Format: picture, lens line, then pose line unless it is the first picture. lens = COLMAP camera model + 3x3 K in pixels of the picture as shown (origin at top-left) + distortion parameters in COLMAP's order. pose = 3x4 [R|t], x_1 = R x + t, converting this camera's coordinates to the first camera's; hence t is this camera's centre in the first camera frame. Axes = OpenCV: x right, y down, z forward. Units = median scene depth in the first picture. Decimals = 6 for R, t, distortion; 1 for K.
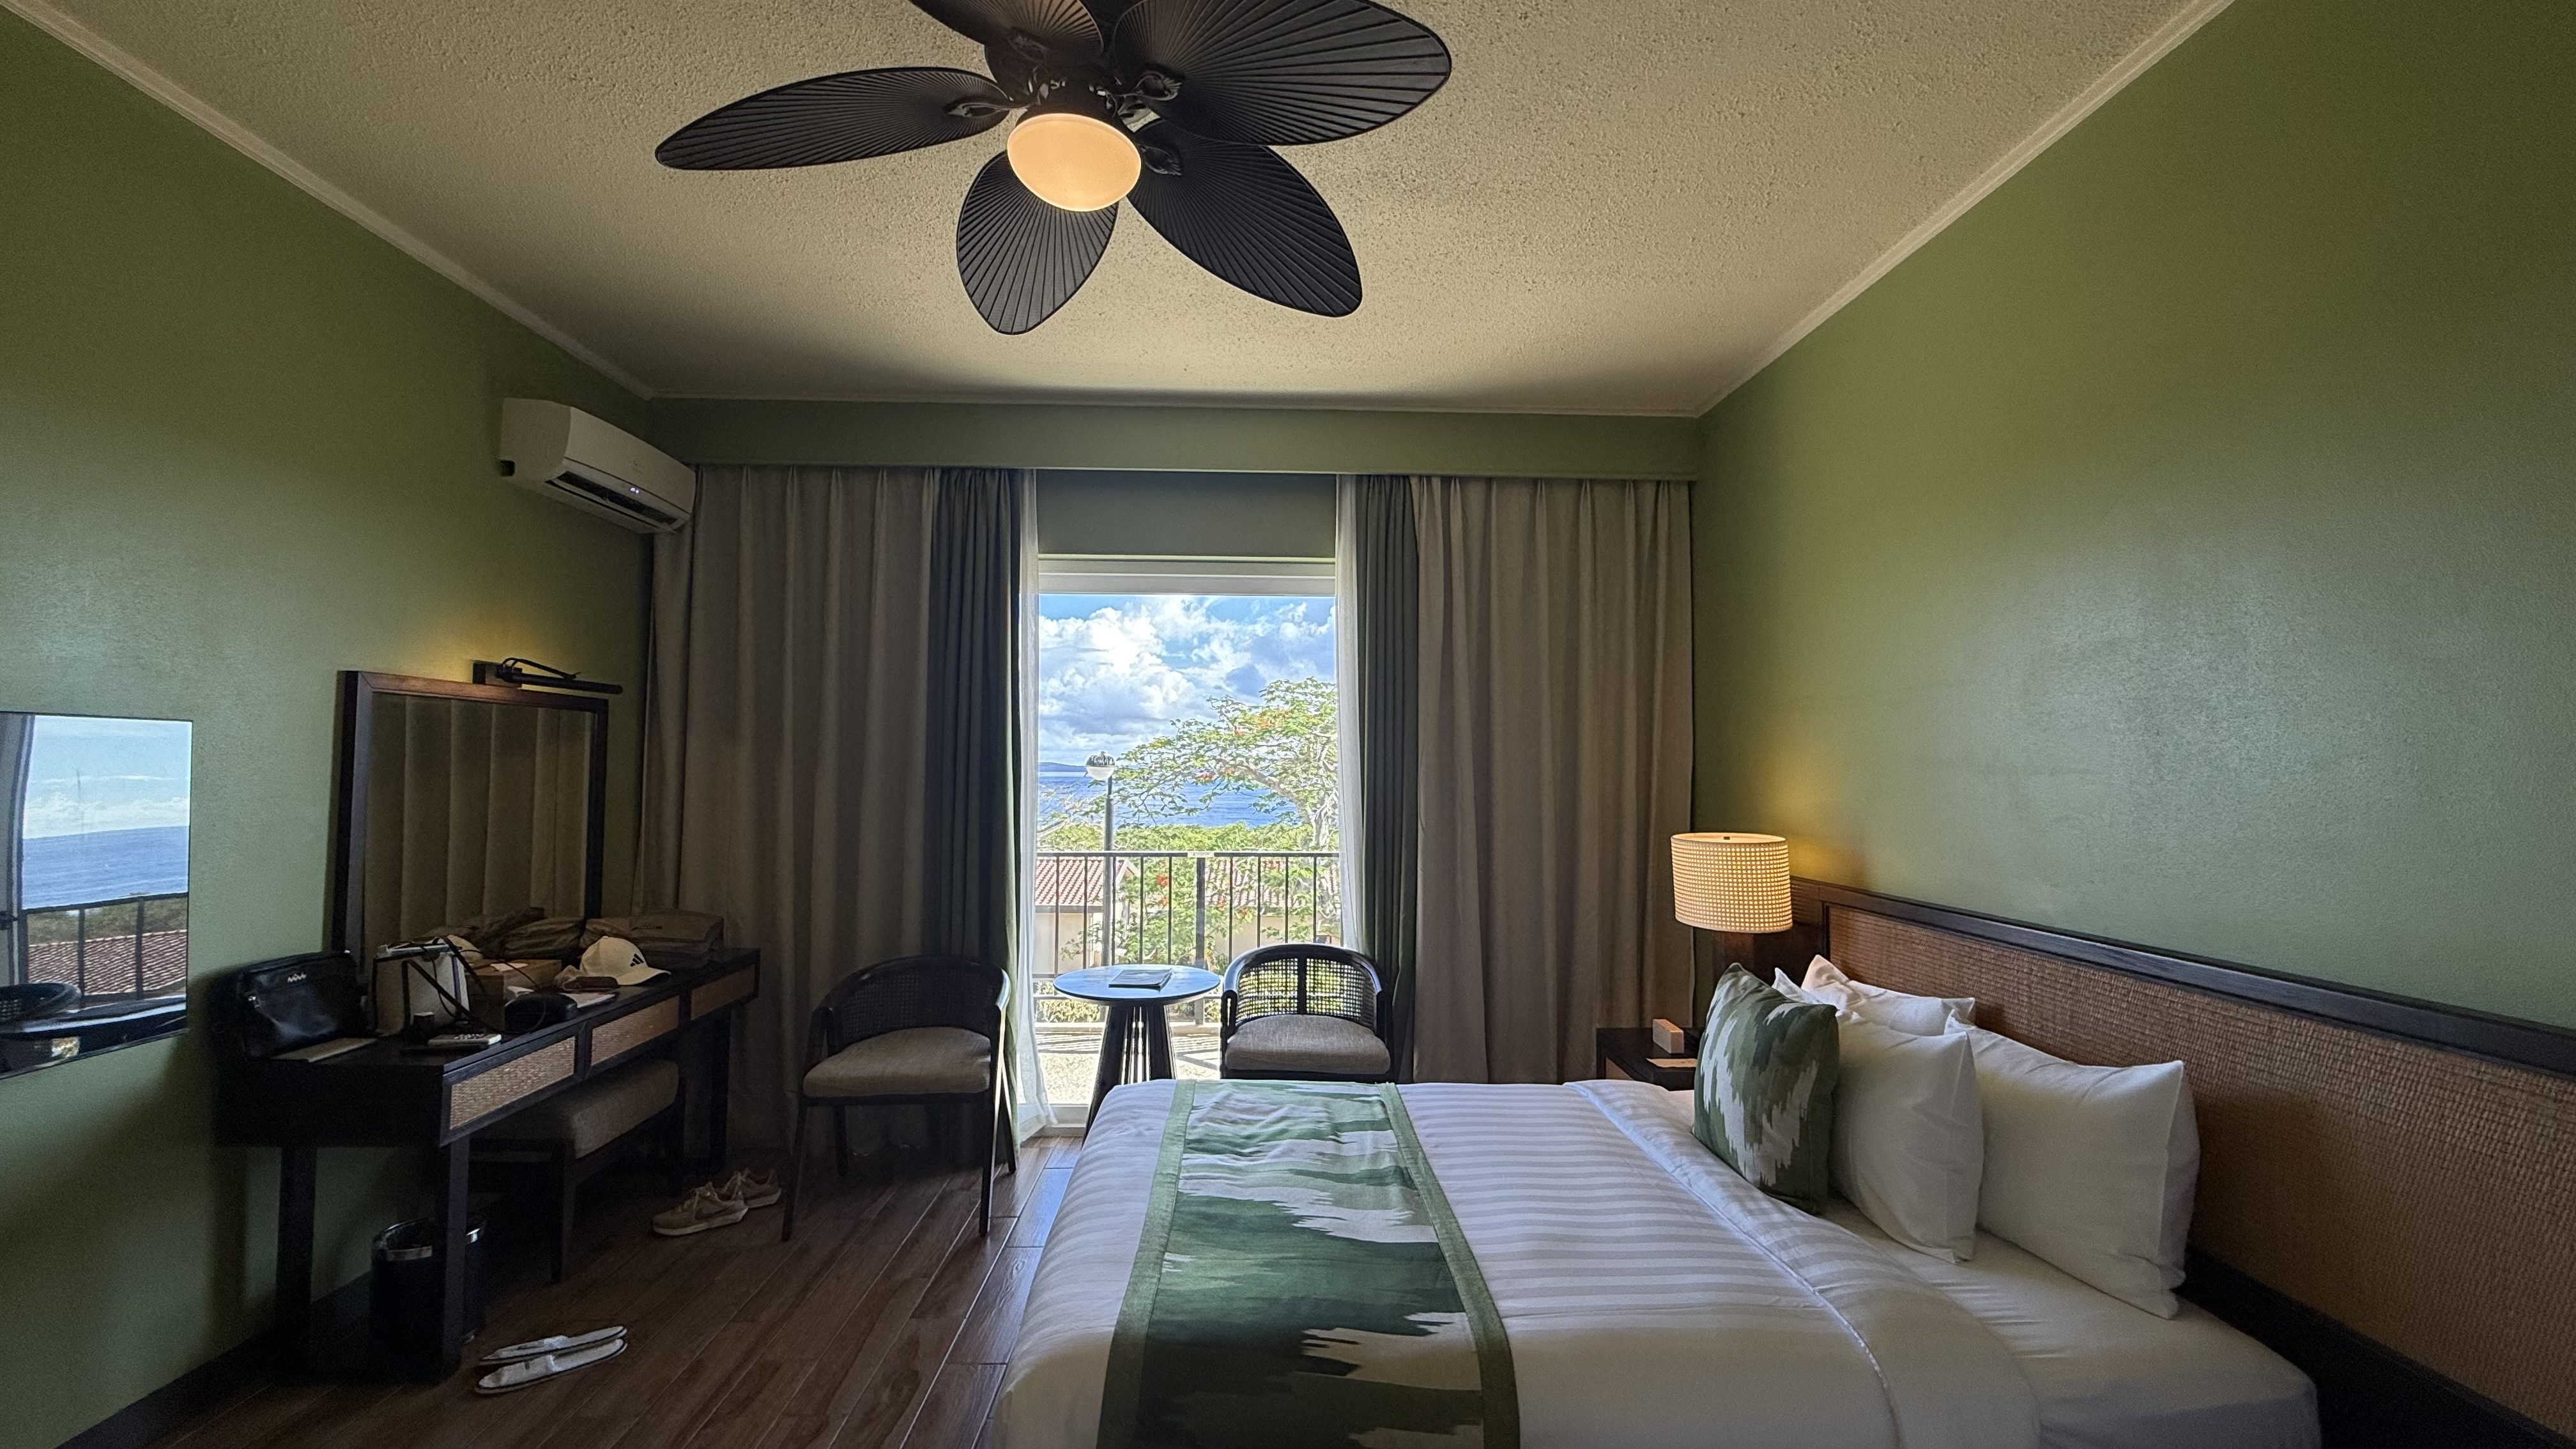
lens RADIAL K [[1024.2, 0, 1284.4], [0, 1024.2, 731.6], [0, 0, 1]] dist [0.000537, -0.001270]
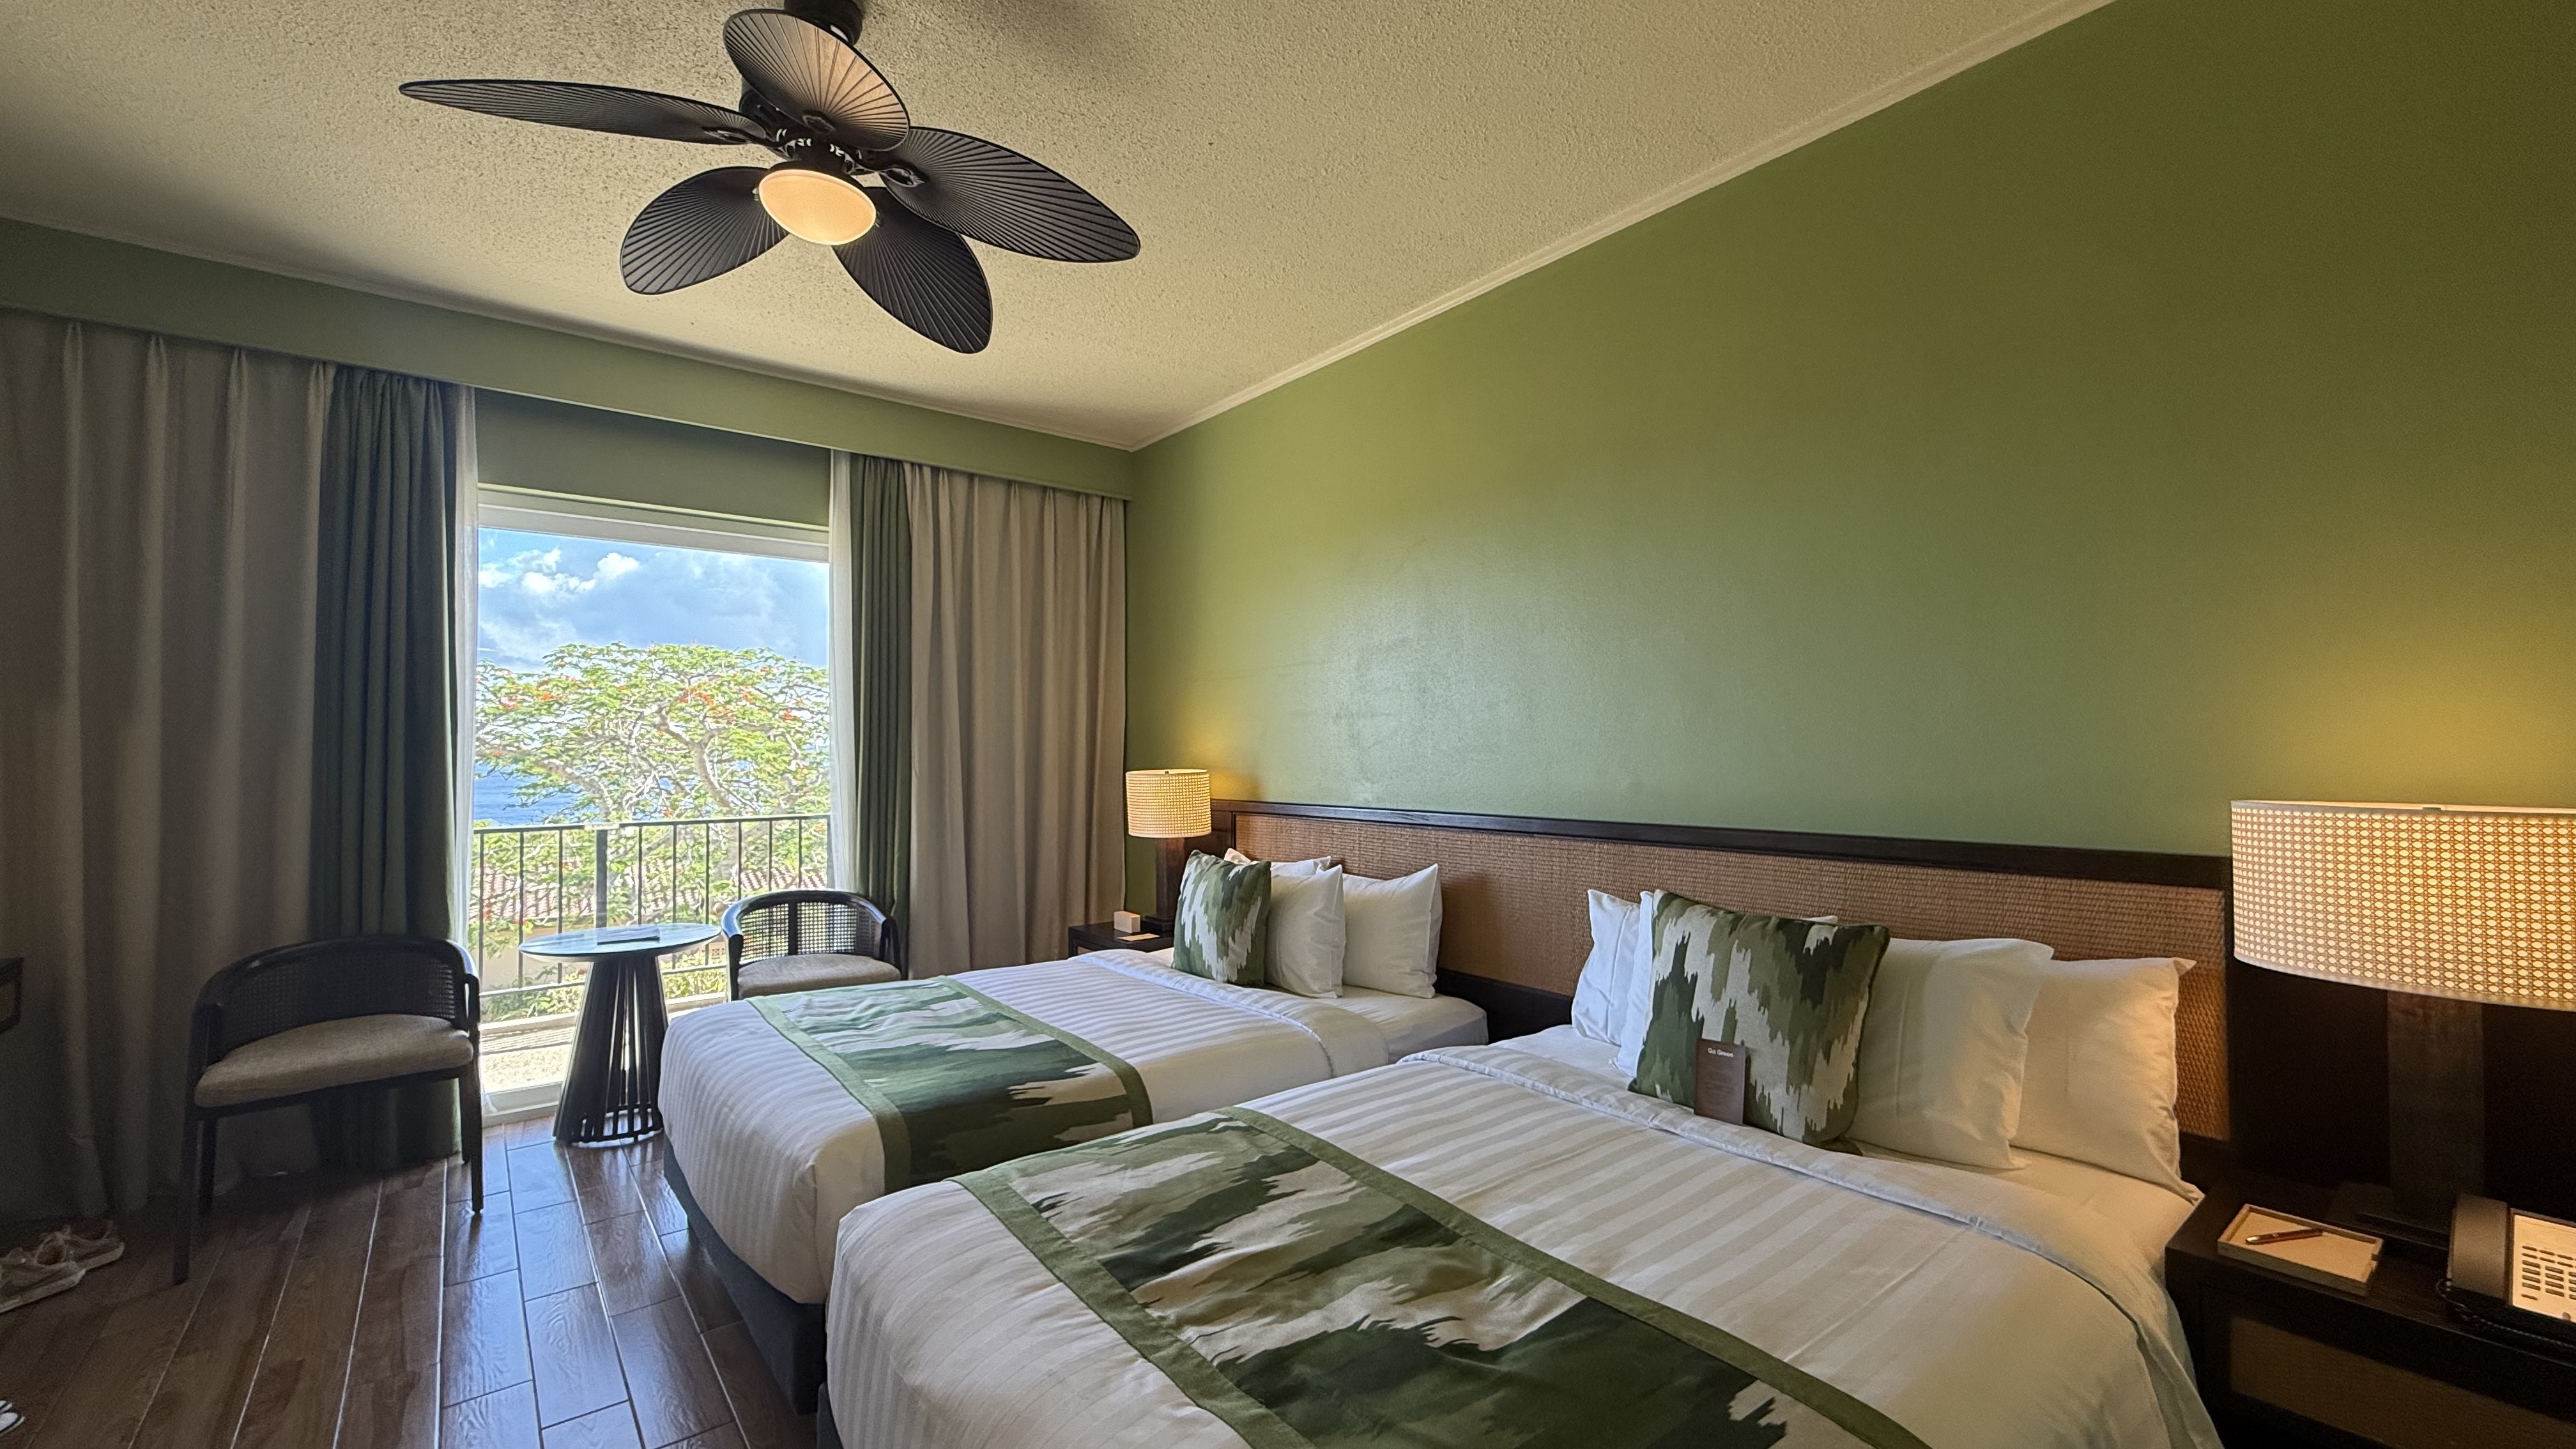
lens RADIAL K [[1024.2, 0, 1291.5], [0, 1024.2, 731.1], [0, 0, 1]] dist [0.000537, -0.001270]
pose [[0.797823, 0.000354, 0.602891, -0.290565], [-0.010662, 0.999852, 0.013521, 0.033851], [-0.602797, -0.017215, 0.797709, -0.207005]]
